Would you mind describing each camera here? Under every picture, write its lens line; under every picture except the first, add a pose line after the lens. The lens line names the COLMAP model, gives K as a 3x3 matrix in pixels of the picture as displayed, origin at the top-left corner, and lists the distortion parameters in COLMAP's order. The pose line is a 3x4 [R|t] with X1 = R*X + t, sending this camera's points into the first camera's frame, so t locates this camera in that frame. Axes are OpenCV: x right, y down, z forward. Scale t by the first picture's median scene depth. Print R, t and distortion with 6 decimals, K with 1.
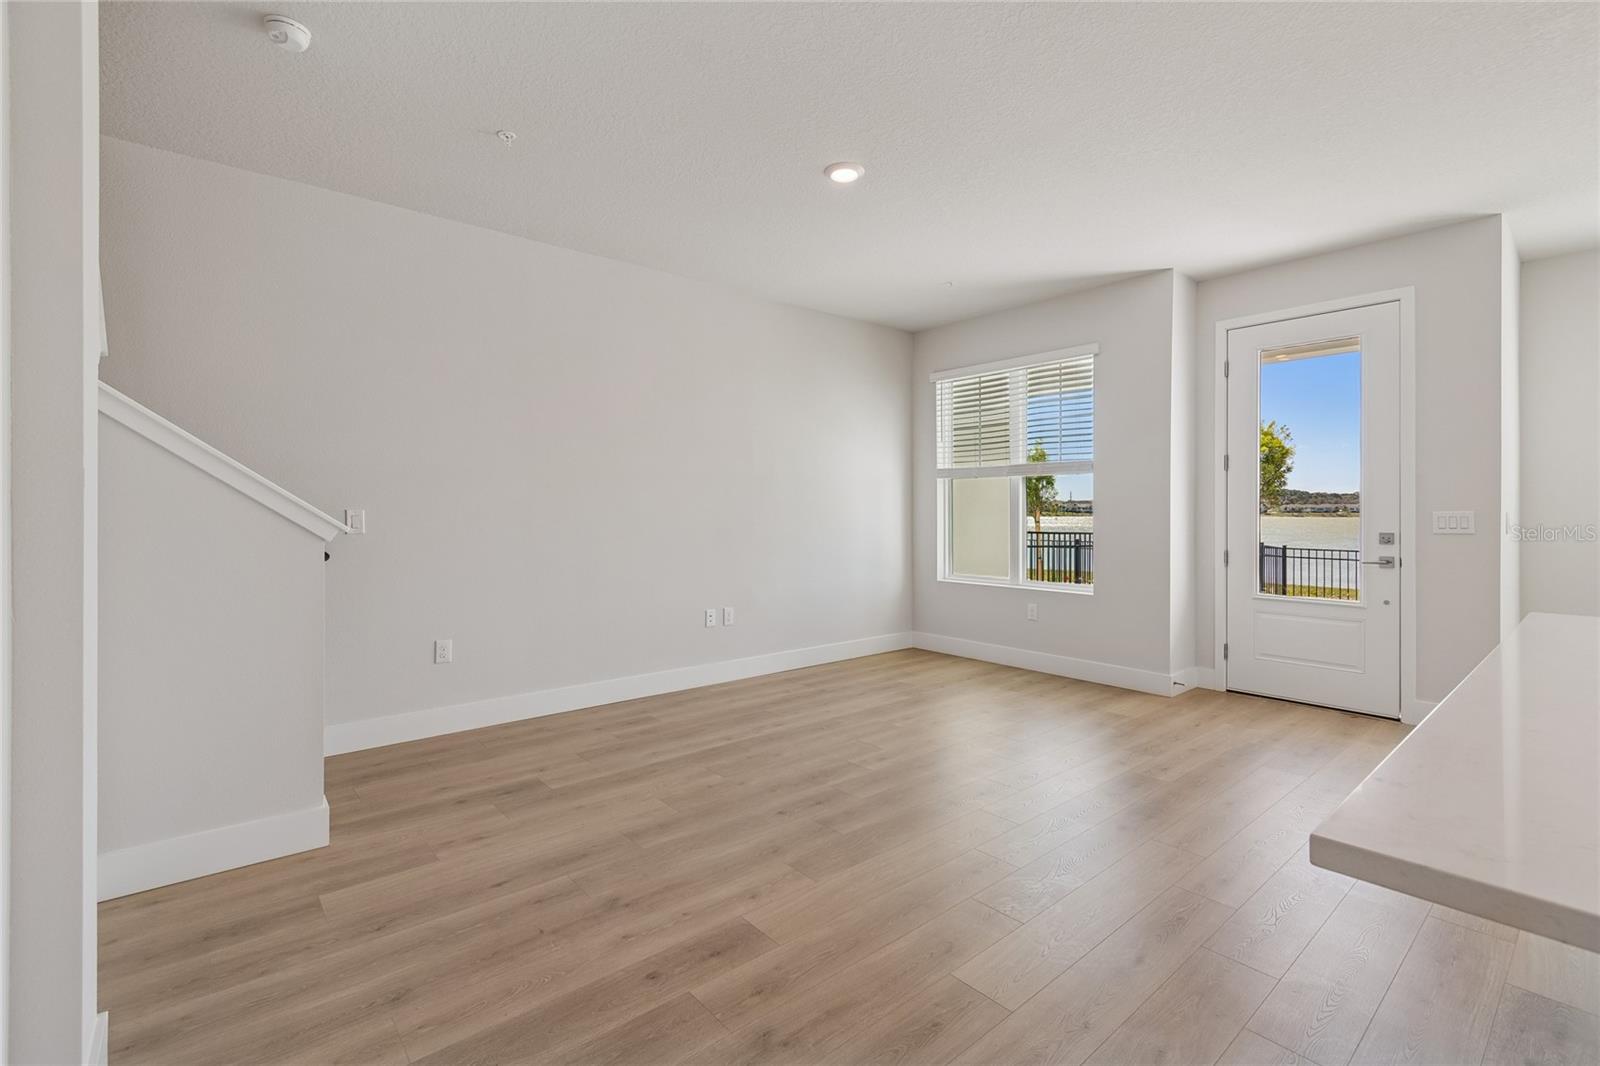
lens RADIAL K [[708.6, 0, 790.3], [0, 708.6, 527.1], [0, 0, 1]] dist [0.000203, -0.000368]
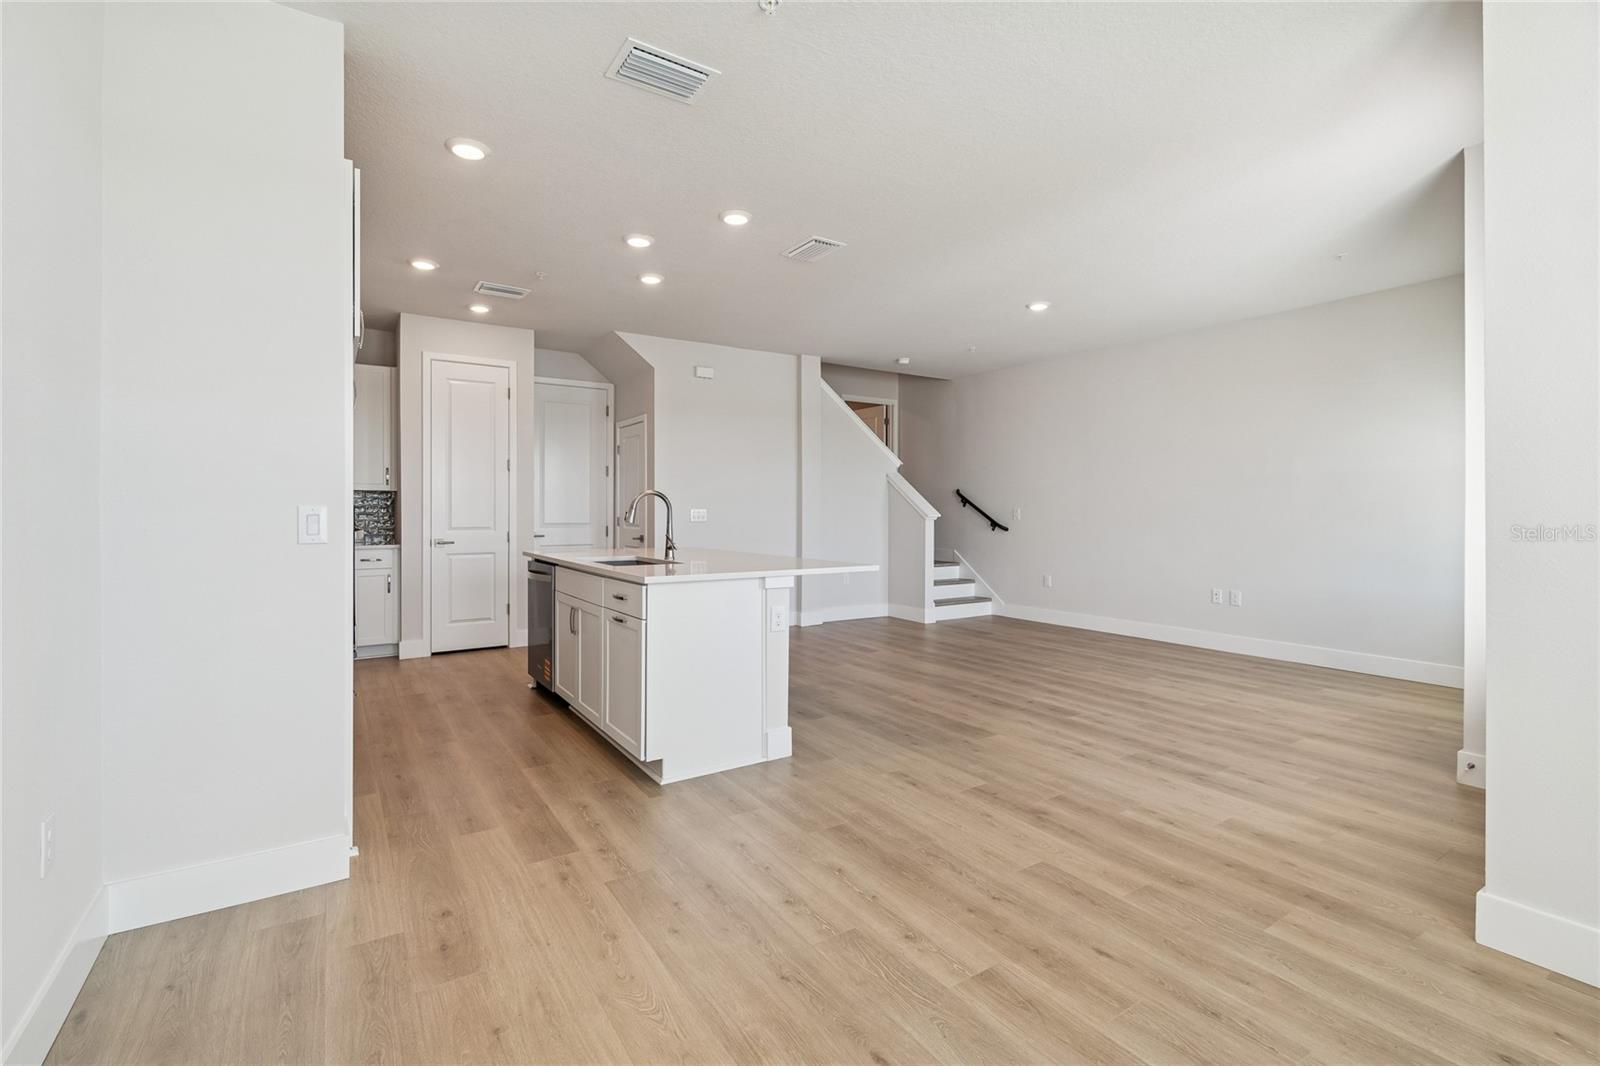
lens RADIAL K [[711.8, 0, 789.6], [0, 711.8, 518.8], [0, 0, 1]] dist [0.000942, 0.000233]
pose [[-0.124198, 0.009138, -0.992215, 1.744159], [-0.025104, 0.999609, 0.012349, -0.002339], [0.991940, 0.026442, -0.123920, 0.609930]]
